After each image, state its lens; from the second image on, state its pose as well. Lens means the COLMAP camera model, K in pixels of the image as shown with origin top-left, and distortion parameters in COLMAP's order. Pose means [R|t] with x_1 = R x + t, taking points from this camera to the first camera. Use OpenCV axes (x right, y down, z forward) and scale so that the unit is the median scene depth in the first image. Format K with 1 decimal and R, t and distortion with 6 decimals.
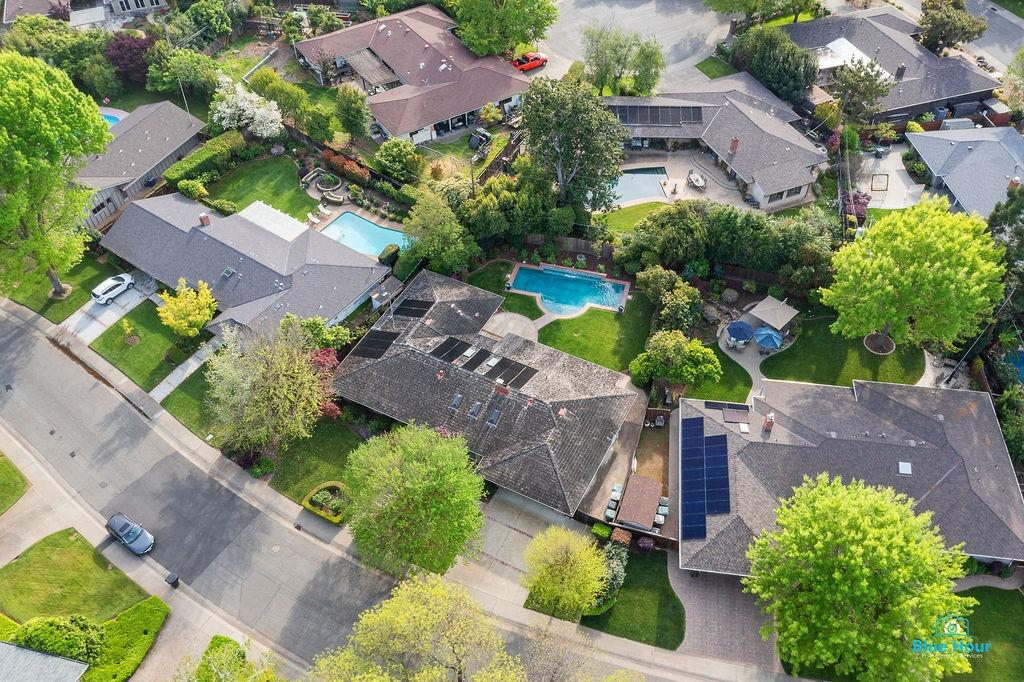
lens RADIAL K [[816.7, 0, 511.1], [0, 816.7, 329.9], [0, 0, 1]] dist [-0.013461, 0.006176]
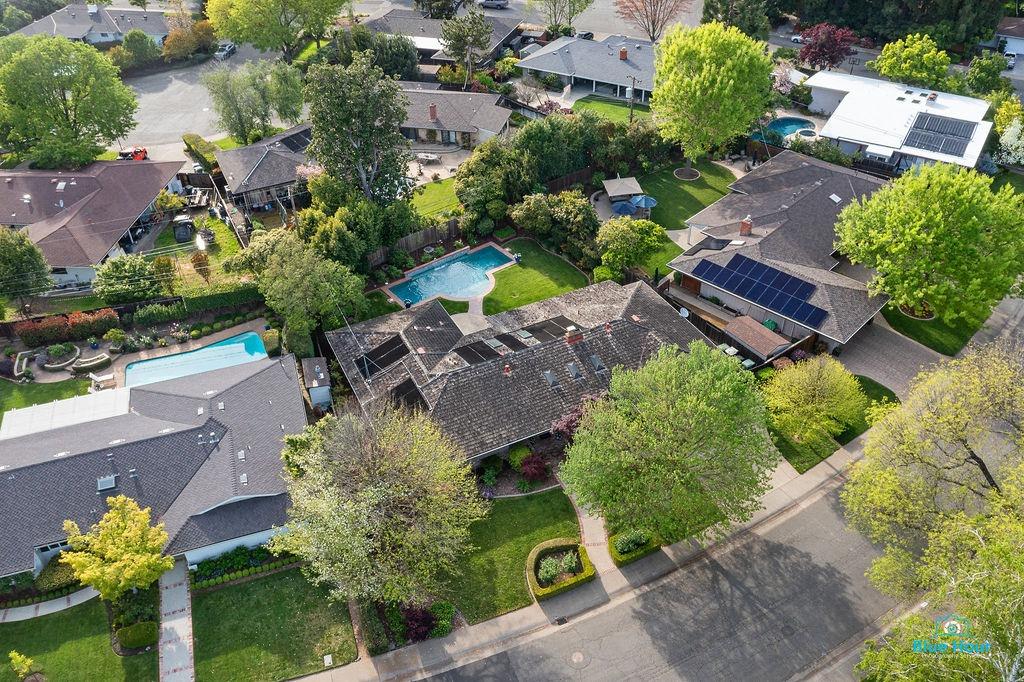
lens RADIAL K [[816.7, 0, 511.1], [0, 816.7, 329.9], [0, 0, 1]] dist [-0.013461, 0.006176]
pose [[0.592363, -0.484305, 0.643860, -0.536880], [0.596254, 0.800982, 0.053926, -0.016228], [-0.541837, 0.351960, 0.763241, 0.358468]]
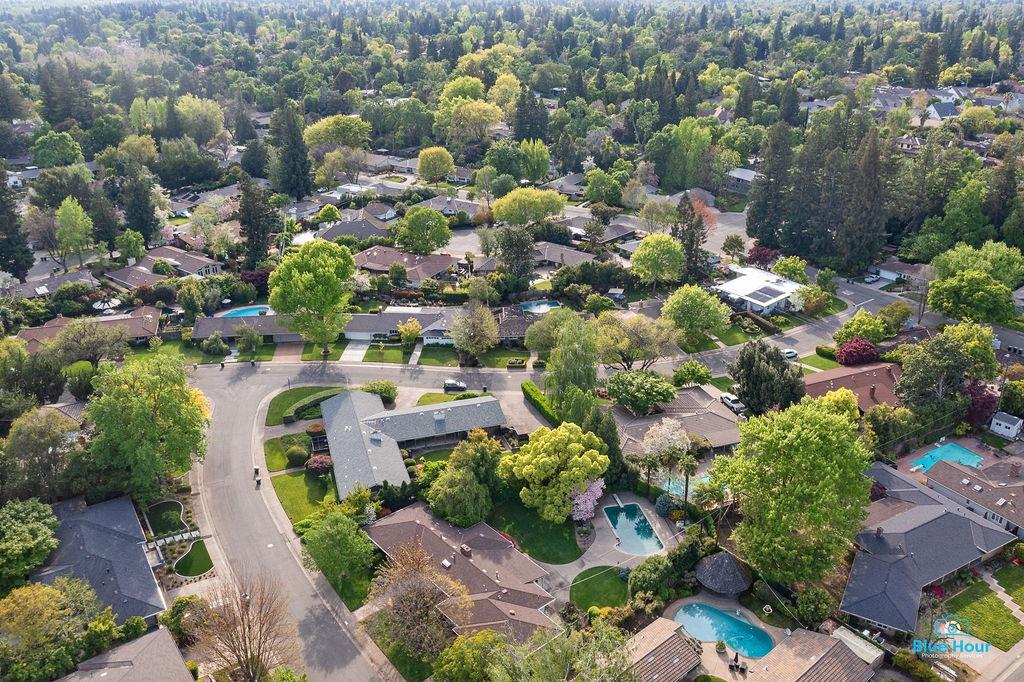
lens RADIAL K [[816.7, 0, 511.1], [0, 816.7, 329.9], [0, 0, 1]] dist [-0.013461, 0.006176]
pose [[0.862220, -0.184295, 0.471818, -1.241976], [0.361698, 0.876105, -0.318770, 0.811795], [-0.354615, 0.445506, 0.822054, -0.975265]]
